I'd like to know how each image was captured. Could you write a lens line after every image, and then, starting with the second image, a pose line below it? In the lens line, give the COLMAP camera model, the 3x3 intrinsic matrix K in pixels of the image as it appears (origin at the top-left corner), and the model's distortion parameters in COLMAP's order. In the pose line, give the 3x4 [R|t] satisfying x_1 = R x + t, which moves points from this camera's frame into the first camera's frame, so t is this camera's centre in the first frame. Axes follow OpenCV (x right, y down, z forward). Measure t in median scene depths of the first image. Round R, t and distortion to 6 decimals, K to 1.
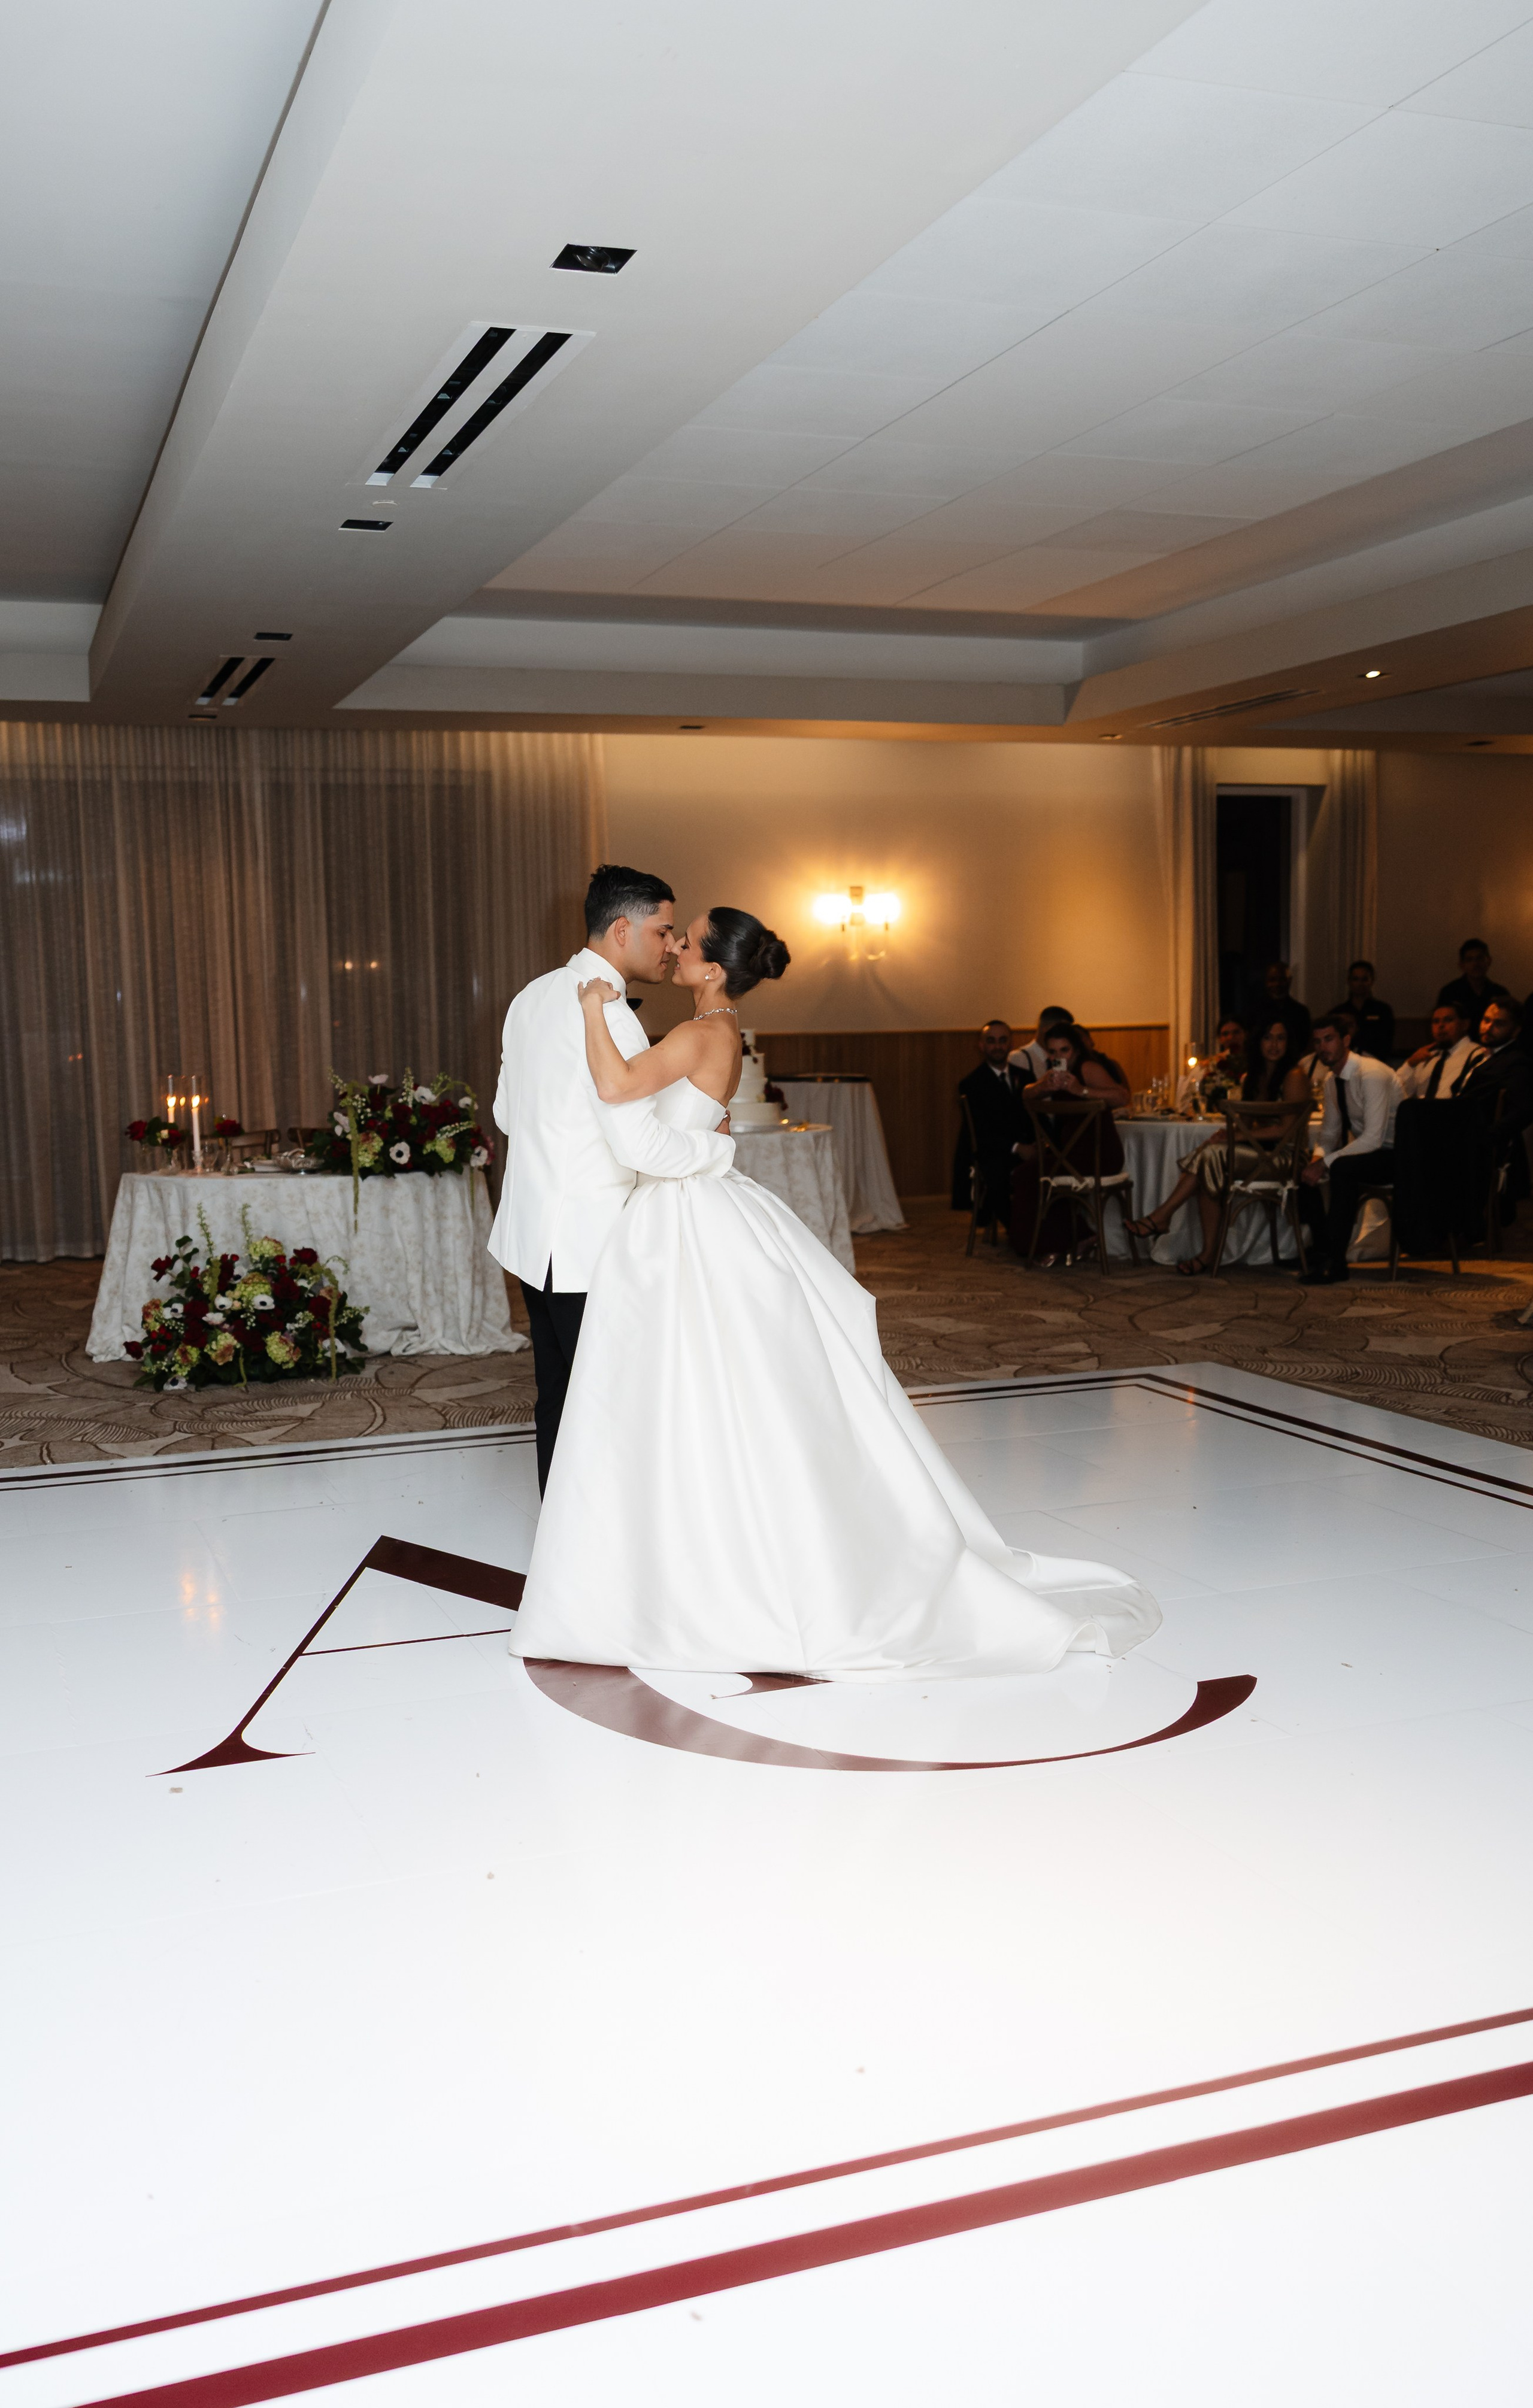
lens RADIAL K [[2086.3, 0, 682.5], [0, 2086.3, 1208.4], [0, 0, 1]] dist [0.016336, 0.024468]
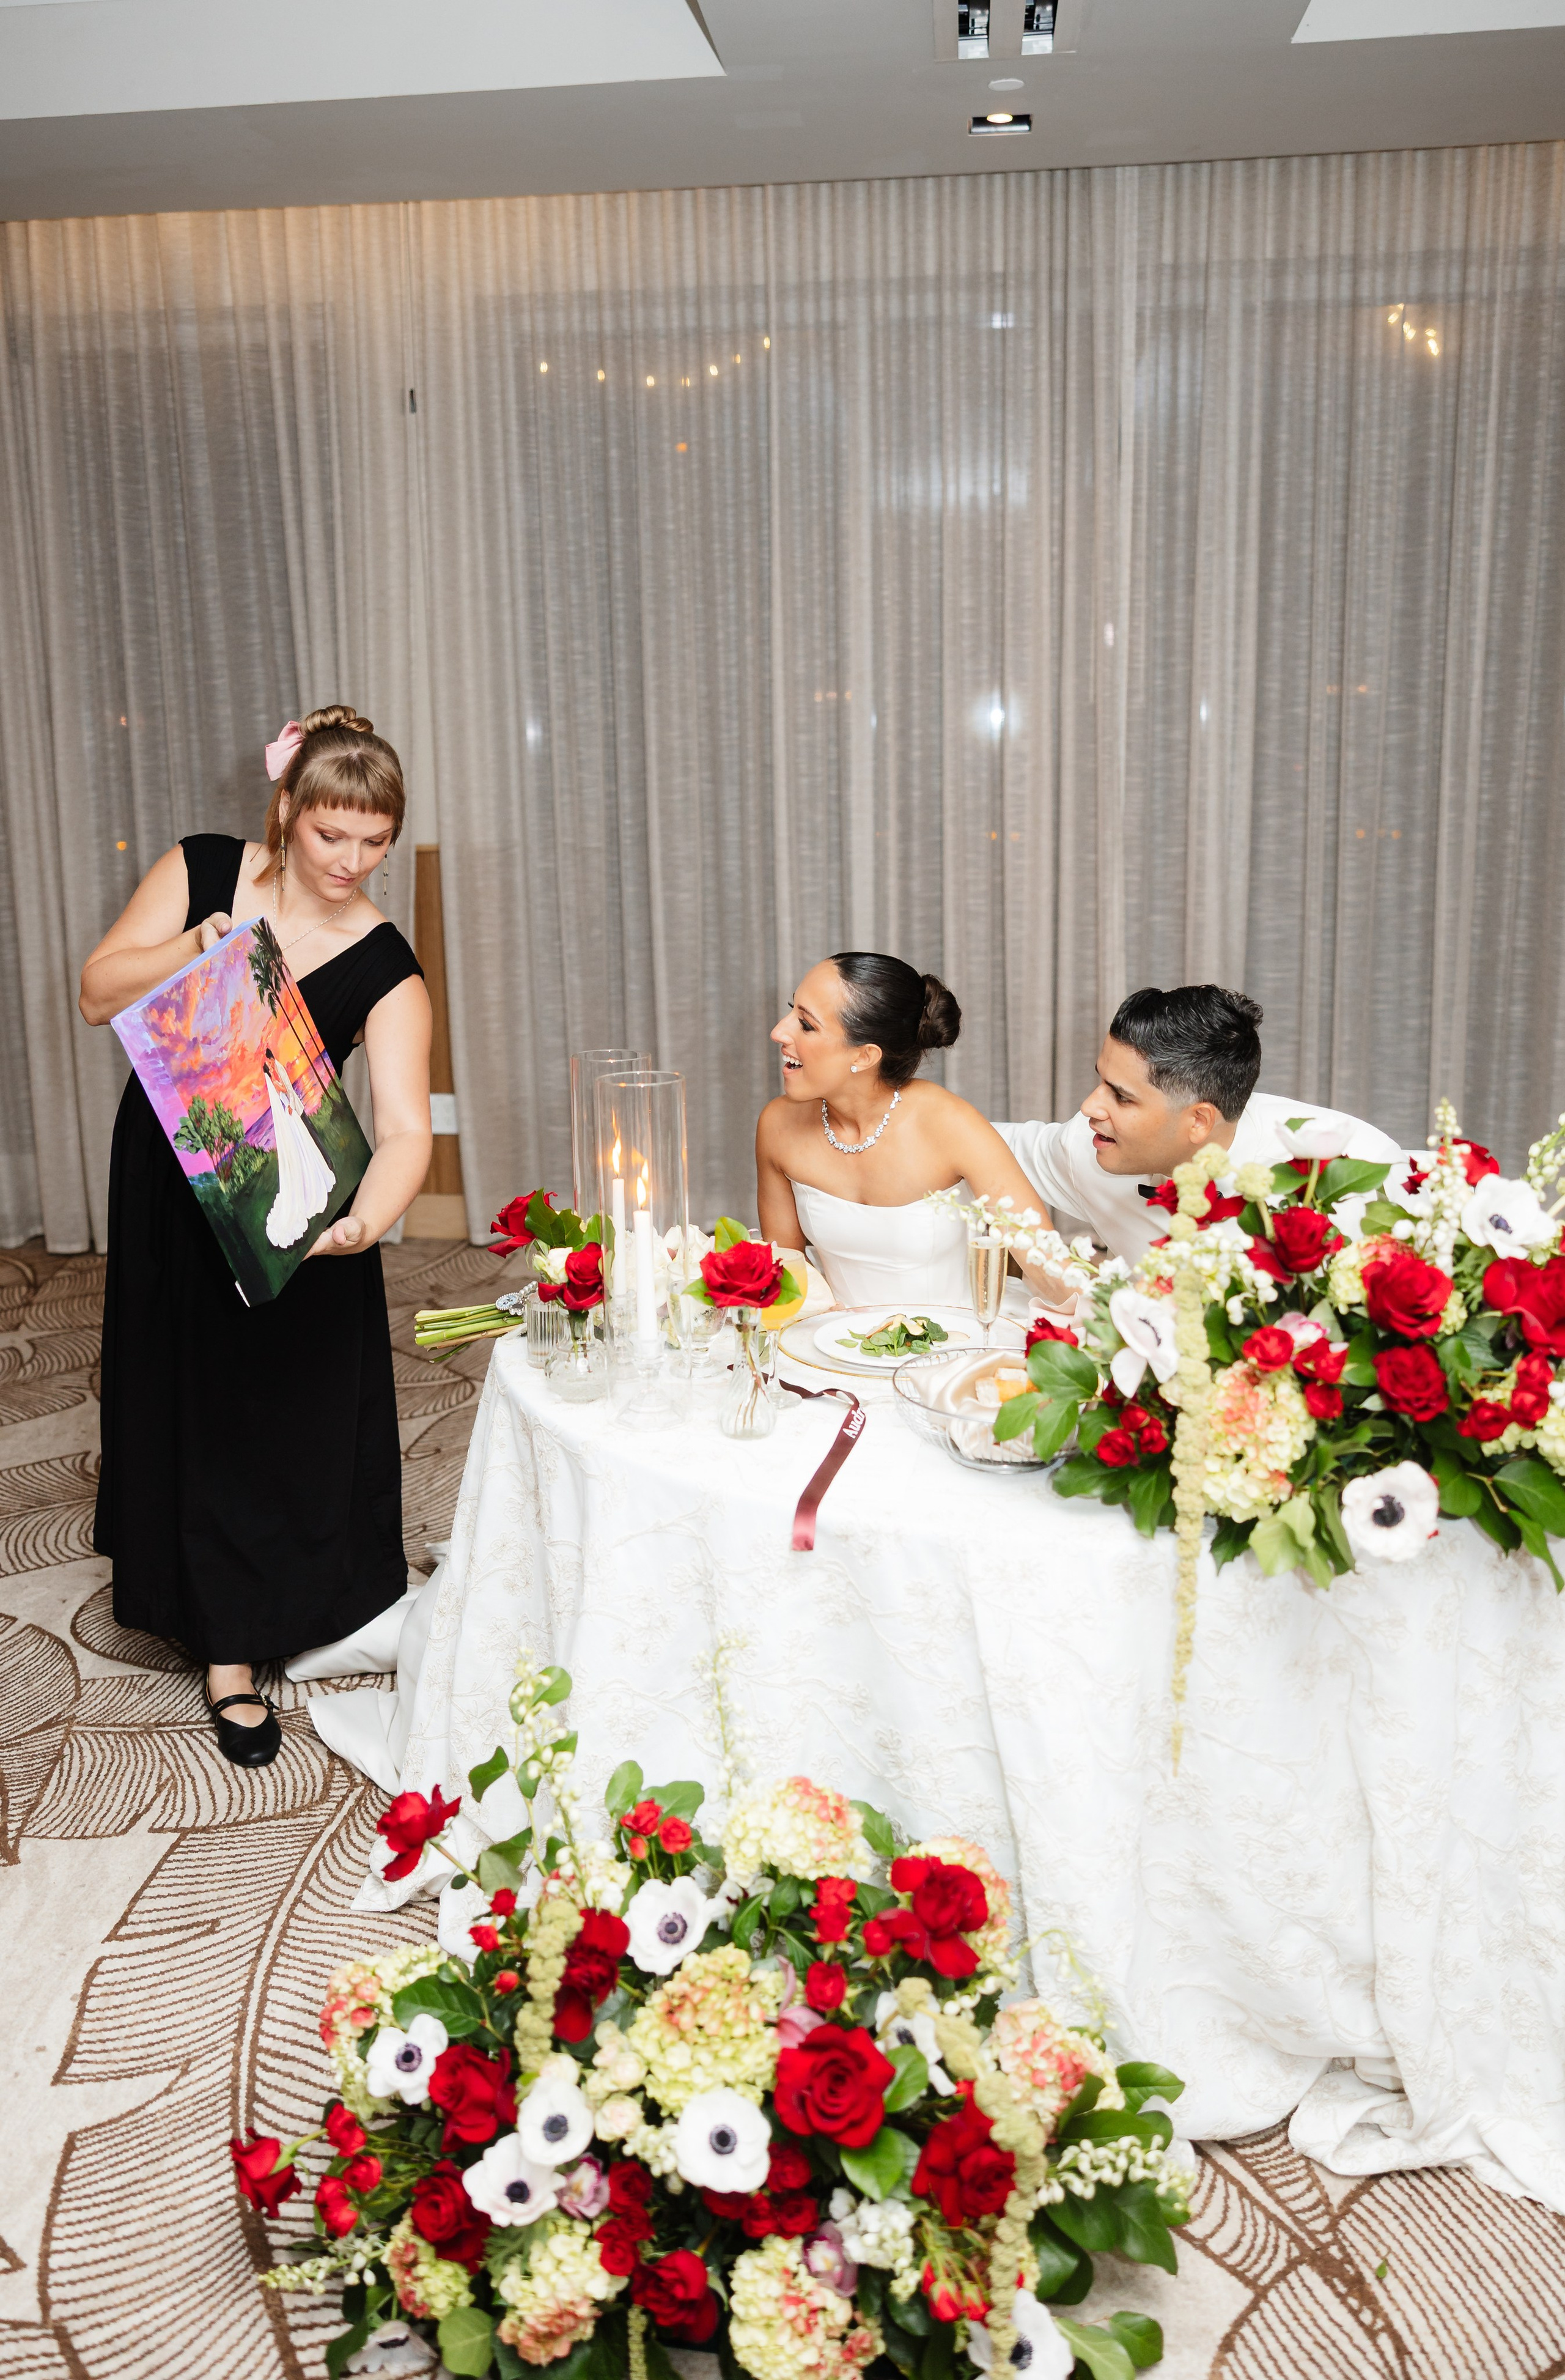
lens RADIAL K [[1999.8, 0, 729.6], [0, 1999.8, 1110.7], [0, 0, 1]] dist [0.009622, -0.001472]
pose [[0.902041, 0.084339, -0.423331, -0.086743], [-0.046220, 0.993960, 0.099537, -0.068290], [0.429169, -0.070221, 0.900491, 0.606864]]
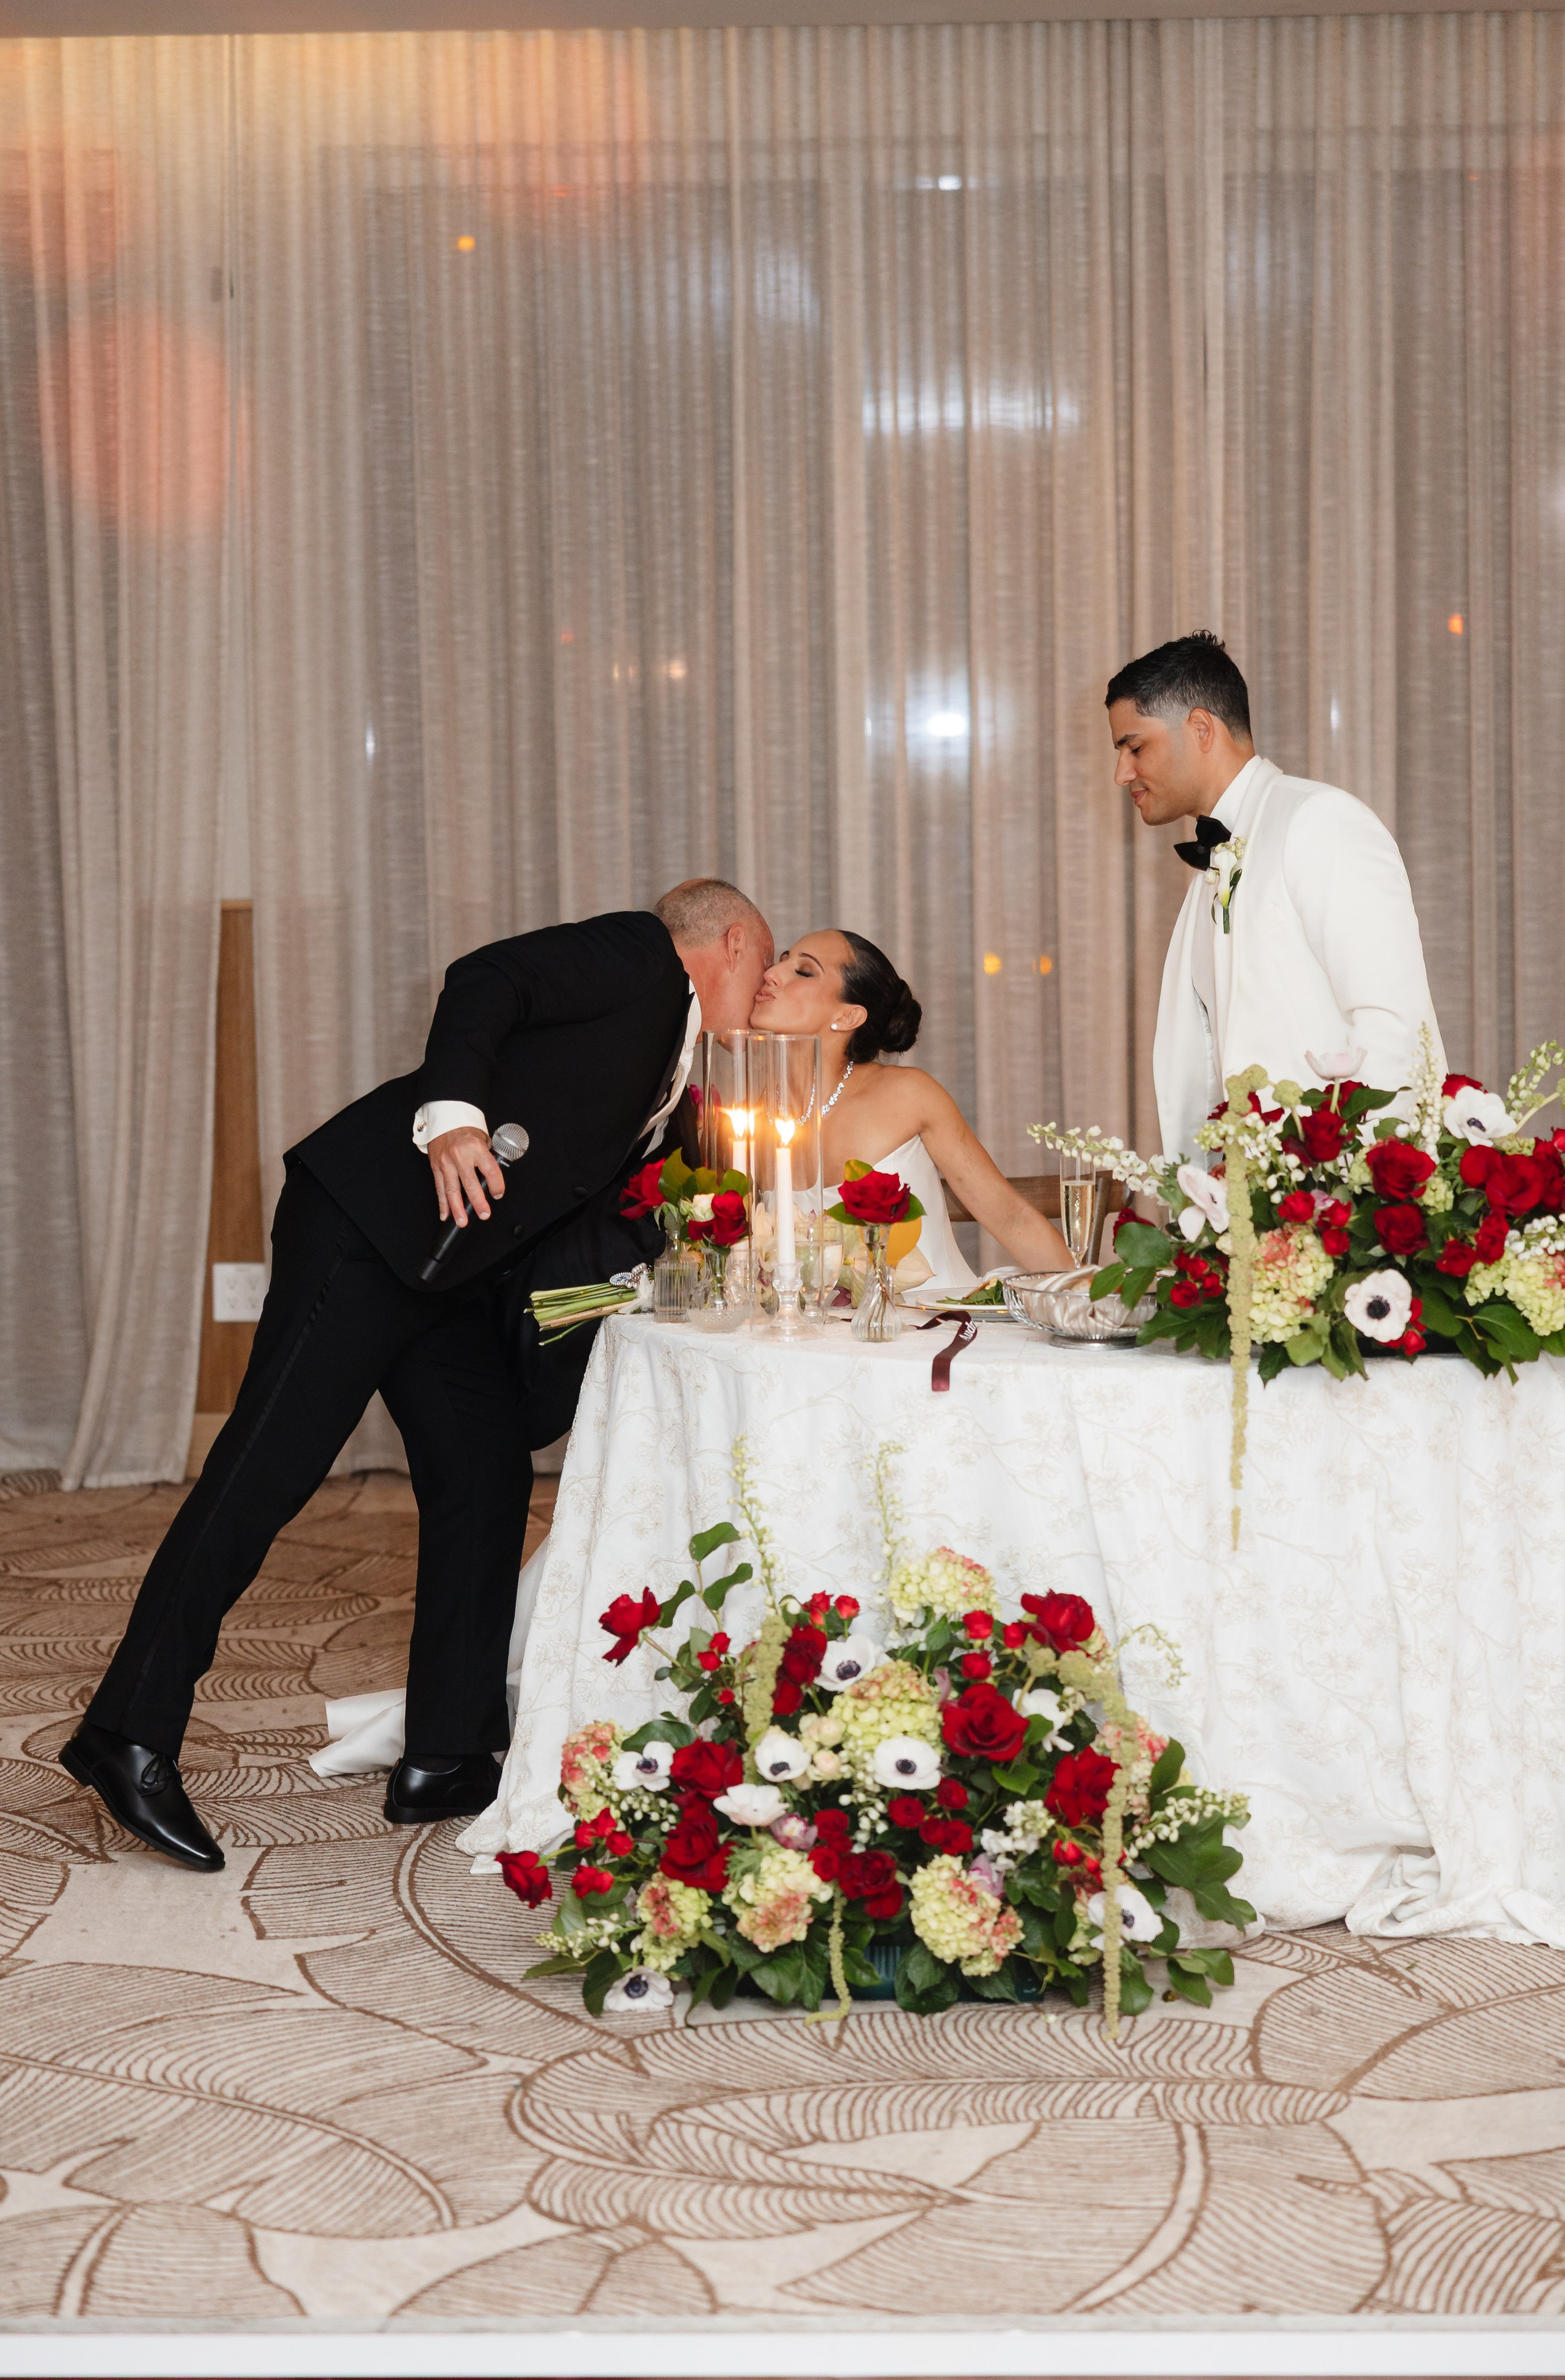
lens RADIAL K [[4882.7, 0, 748.0], [0, 4882.7, 1091.4], [0, 0, 1]] dist [0.022691, 0.000000]
pose [[0.934353, 0.035447, -0.354580, 0.027042], [-0.044936, 0.998817, -0.018561, -0.031579], [0.353503, 0.033276, 0.934841, 0.221674]]
